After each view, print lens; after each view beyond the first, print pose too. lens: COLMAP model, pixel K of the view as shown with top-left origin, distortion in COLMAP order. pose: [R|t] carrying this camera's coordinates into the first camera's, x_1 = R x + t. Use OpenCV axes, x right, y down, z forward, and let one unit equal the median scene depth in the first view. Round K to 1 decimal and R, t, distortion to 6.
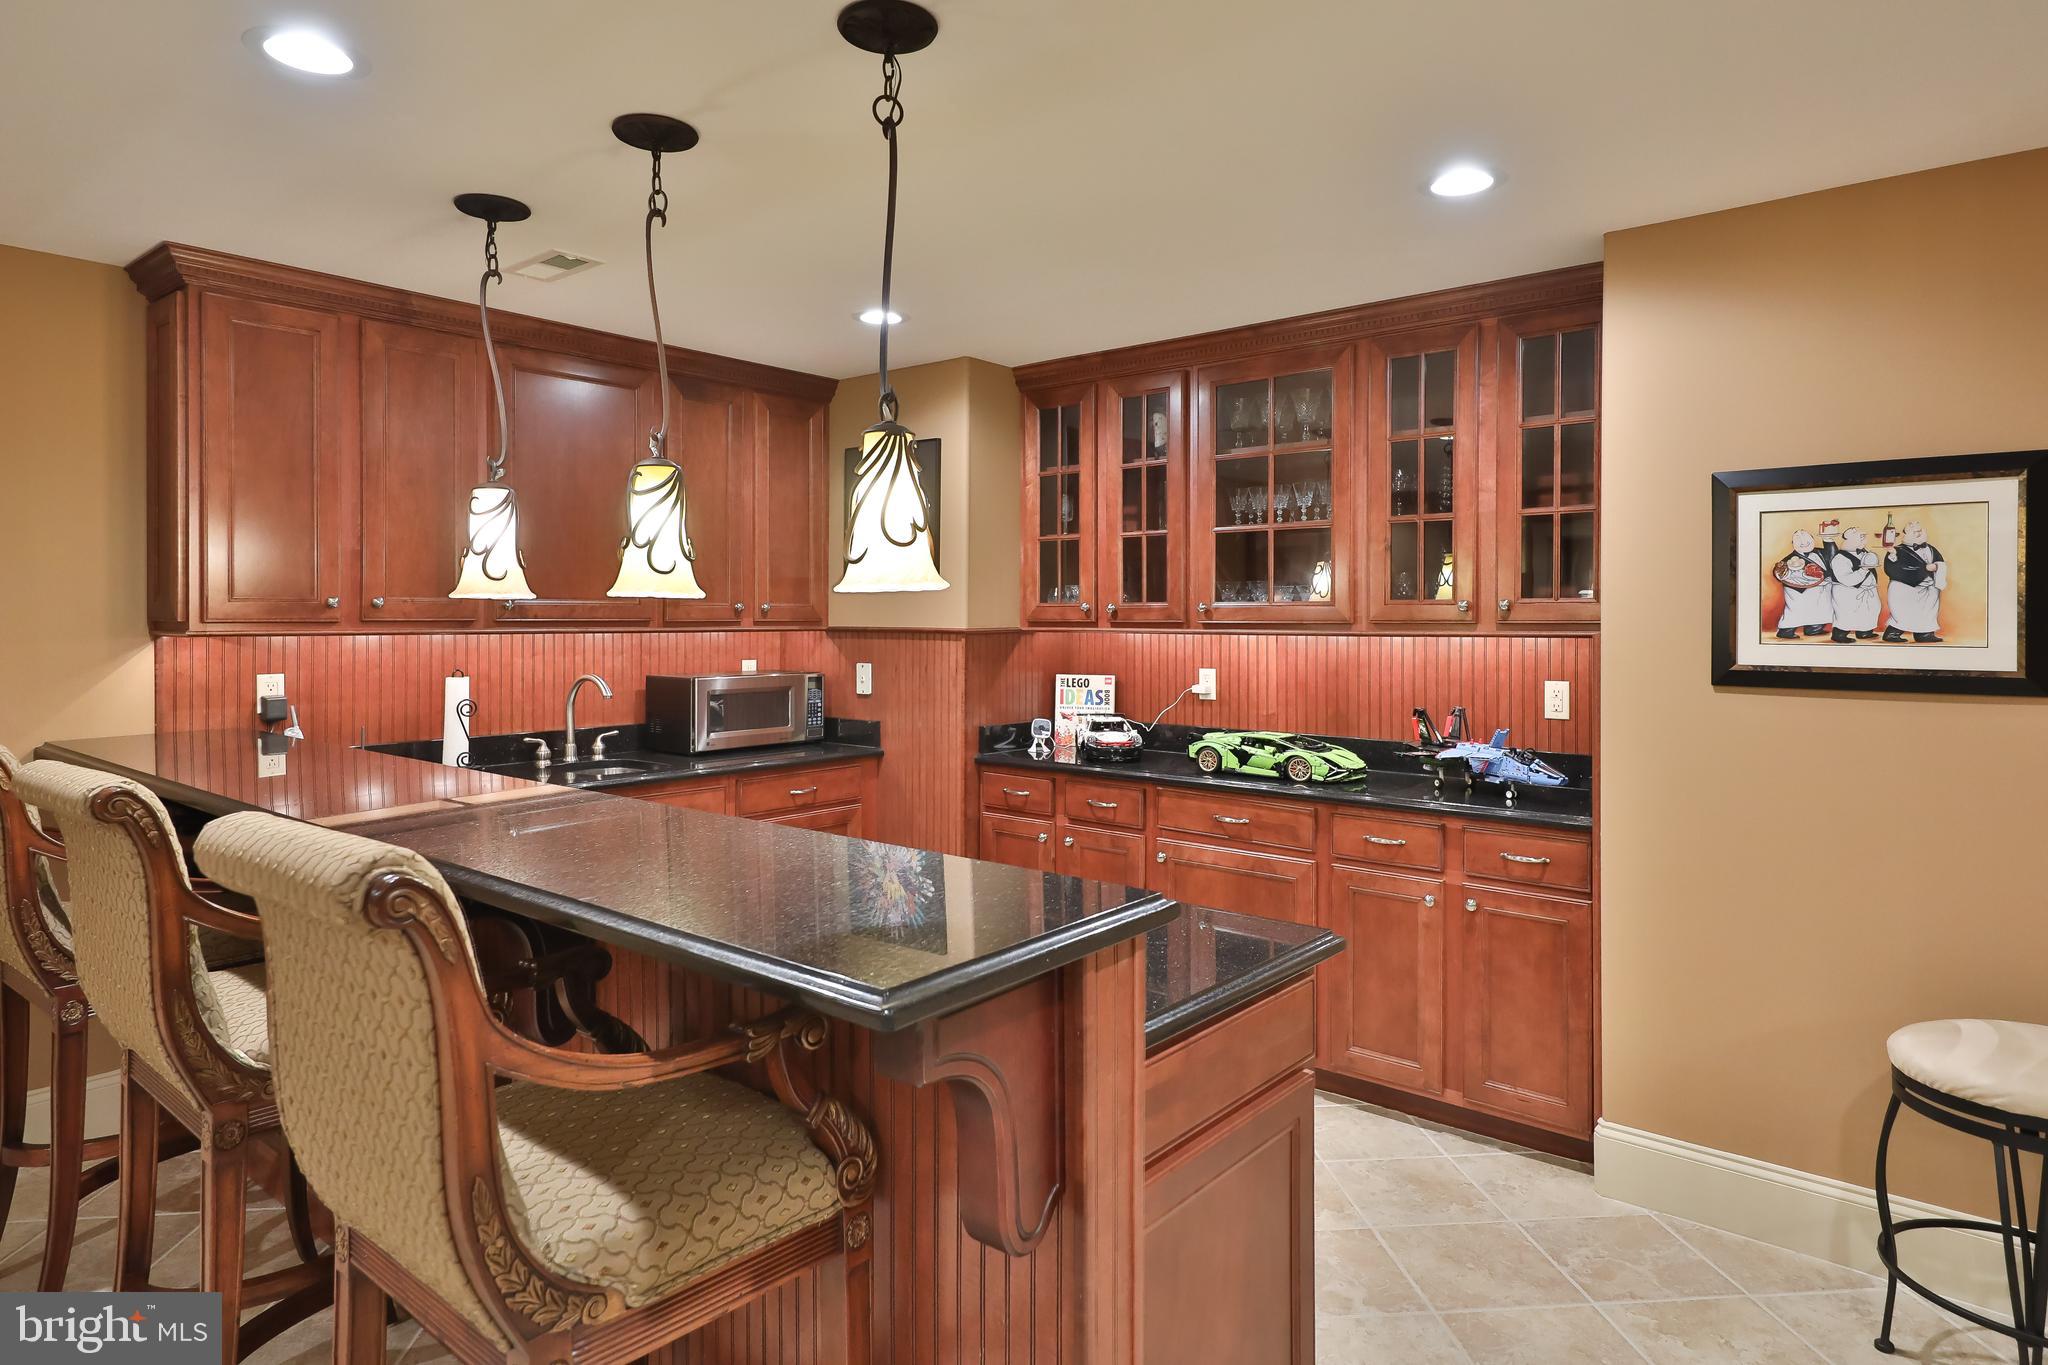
lens RADIAL K [[1187.0, 0, 1030.9], [0, 1187.0, 623.9], [0, 0, 1]] dist [0.000126, 0.001357]
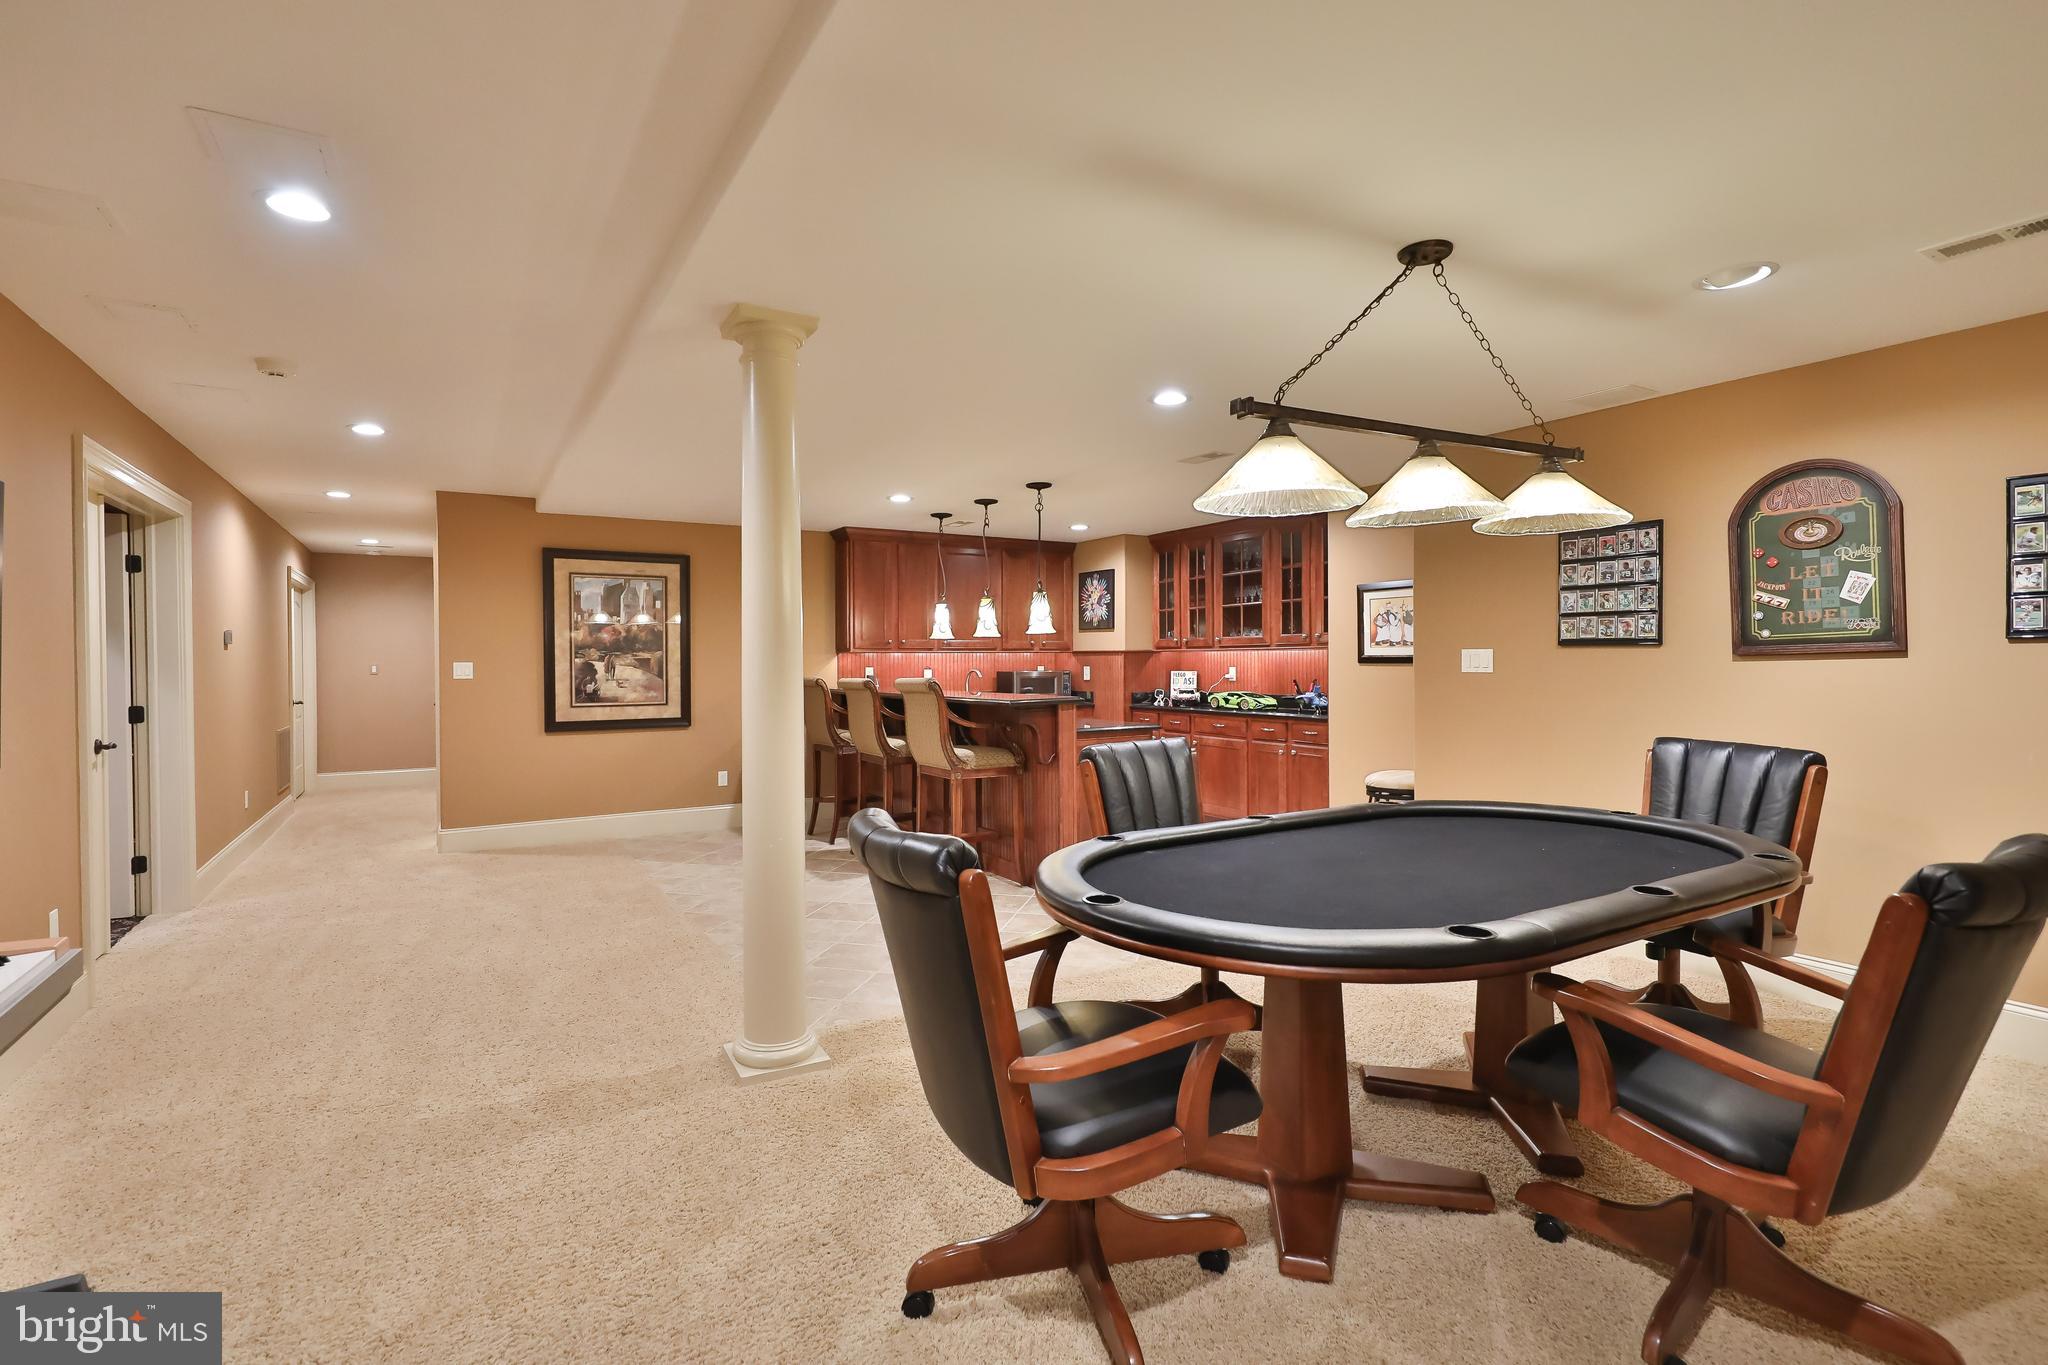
lens RADIAL K [[925.5, 0, 1026.7], [0, 925.5, 672.2], [0, 0, 1]] dist [0.002038, -0.000170]
pose [[0.949971, -0.004782, -0.312302, 0.368611], [0.007357, 0.999948, 0.007069, 0.036898], [0.312252, -0.009013, 0.949957, -0.883045]]
